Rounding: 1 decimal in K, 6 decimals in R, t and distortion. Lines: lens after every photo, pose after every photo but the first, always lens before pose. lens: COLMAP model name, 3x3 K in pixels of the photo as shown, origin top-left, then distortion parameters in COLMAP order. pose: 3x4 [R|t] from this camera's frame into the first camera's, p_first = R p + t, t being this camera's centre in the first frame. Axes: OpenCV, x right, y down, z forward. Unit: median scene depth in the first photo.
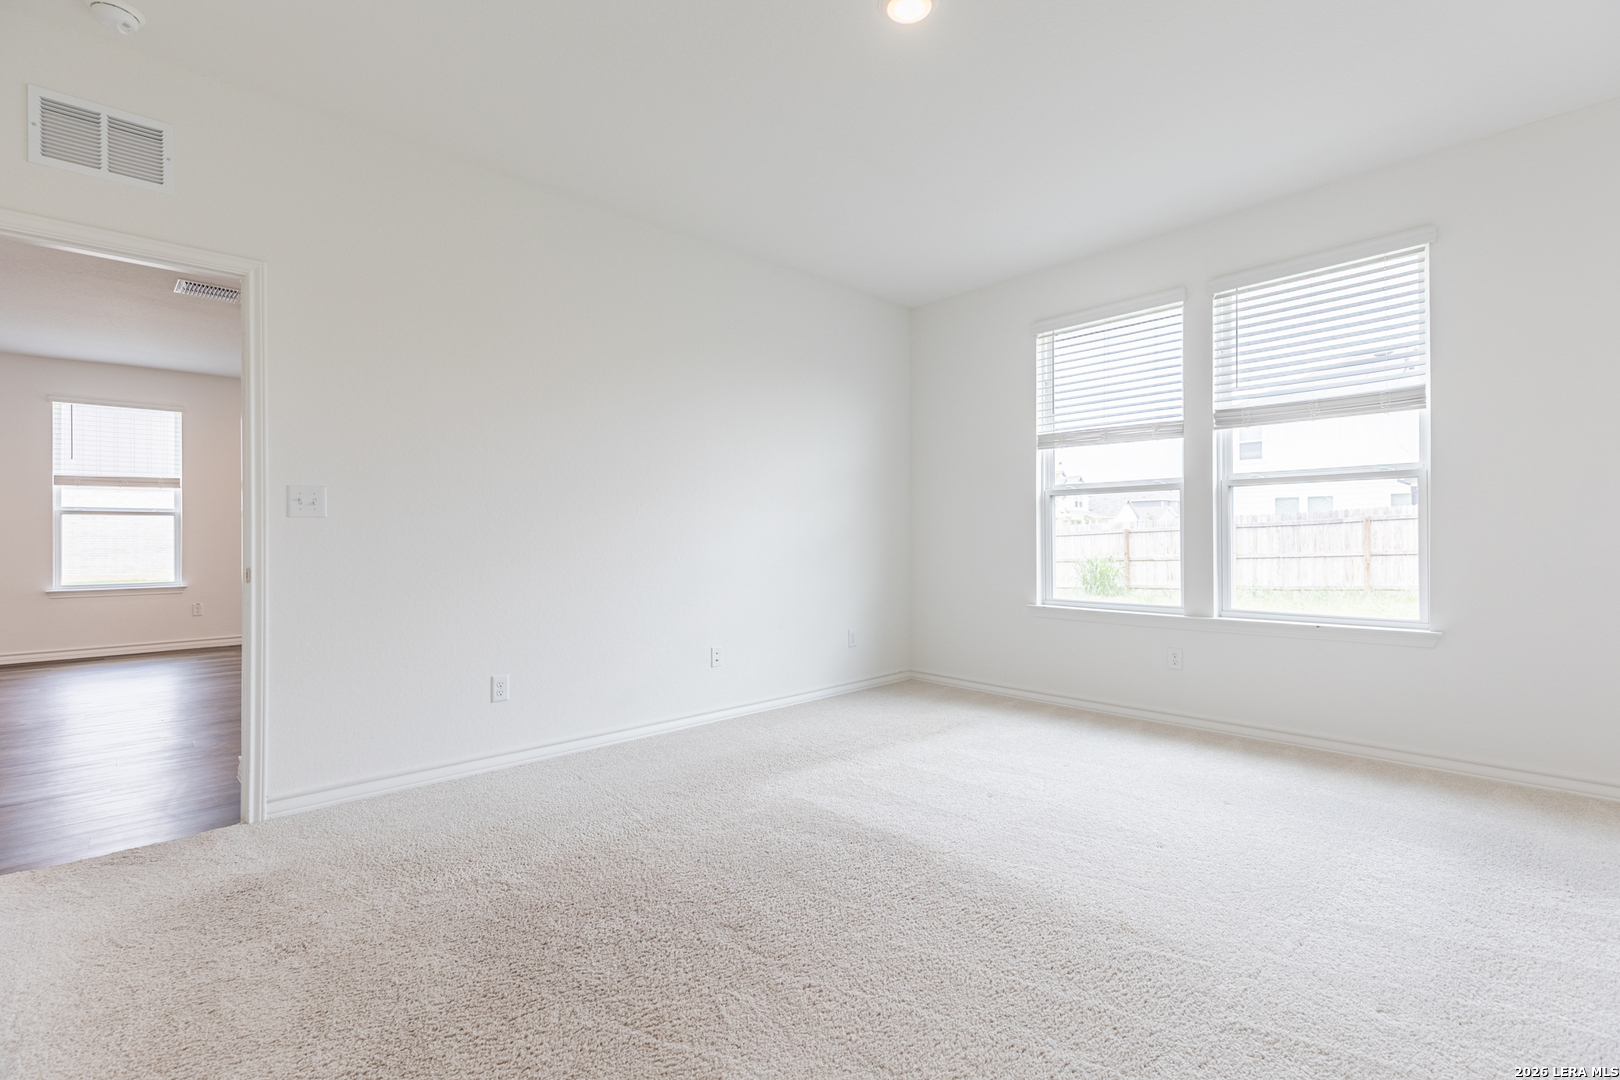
lens RADIAL K [[728.6, 0, 817.1], [0, 728.6, 535.9], [0, 0, 1]] dist [0.007845, -0.000369]
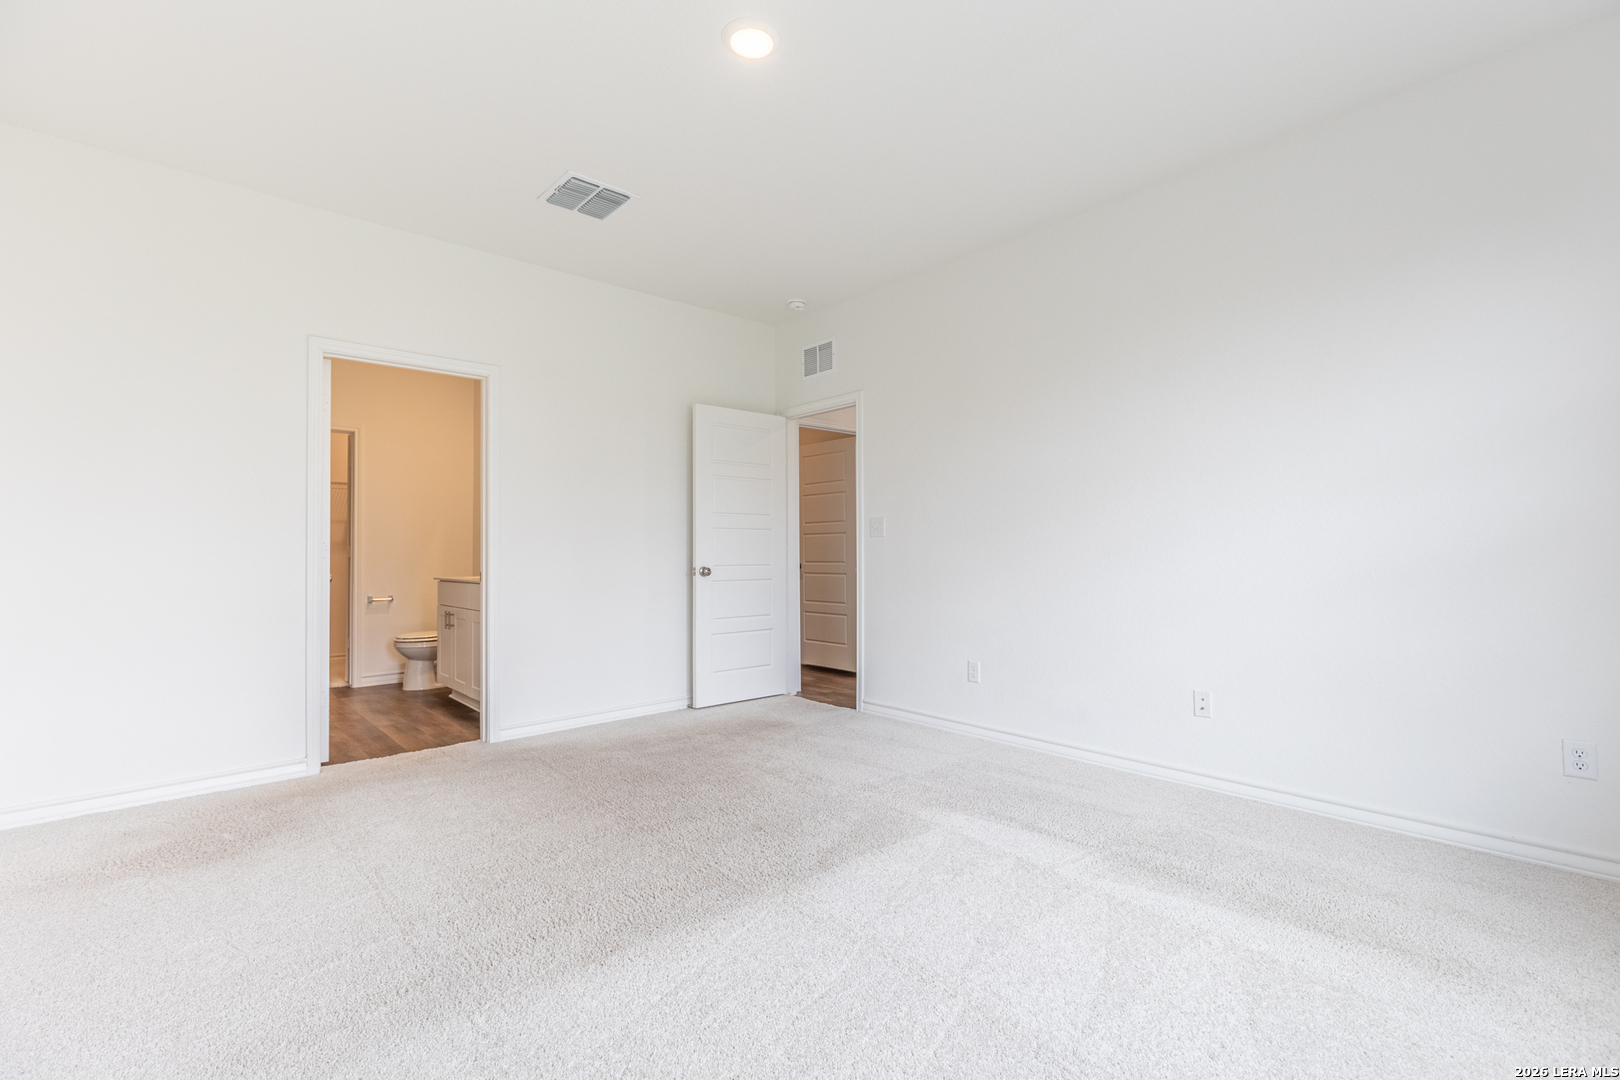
lens RADIAL K [[728.6, 0, 817.1], [0, 728.6, 535.9], [0, 0, 1]] dist [0.007845, -0.000369]
pose [[-0.018794, -0.011452, -0.999758, 0.753858], [0.007571, 0.999904, -0.011596, -0.007157], [0.999795, -0.007787, -0.018706, 0.715096]]
